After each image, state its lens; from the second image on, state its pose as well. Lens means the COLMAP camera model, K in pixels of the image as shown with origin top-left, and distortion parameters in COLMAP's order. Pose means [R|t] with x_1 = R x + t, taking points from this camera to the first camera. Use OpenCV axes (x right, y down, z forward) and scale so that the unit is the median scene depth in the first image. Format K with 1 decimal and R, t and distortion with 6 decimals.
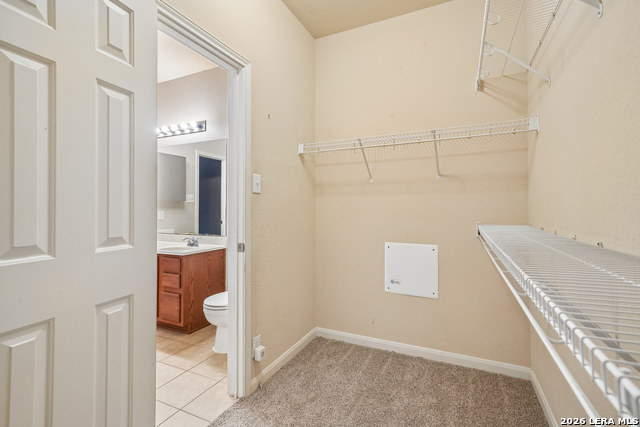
lens RADIAL K [[277.6, 0, 318.7], [0, 277.6, 212.5], [0, 0, 1]] dist [-0.001096, -0.000019]
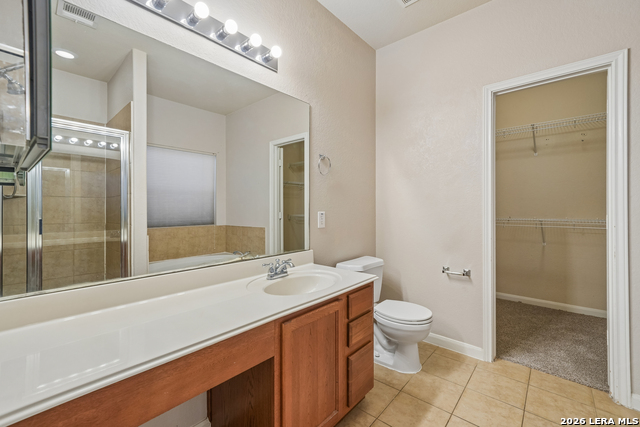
lens RADIAL K [[277.6, 0, 319.5], [0, 277.6, 208.9], [0, 0, 1]] dist [-0.001096, -0.000019]
pose [[0.285730, -0.007071, 0.958284, -1.232413], [-0.003632, 0.999958, 0.008461, -0.016486], [-0.958303, -0.005898, 0.285693, 1.002778]]
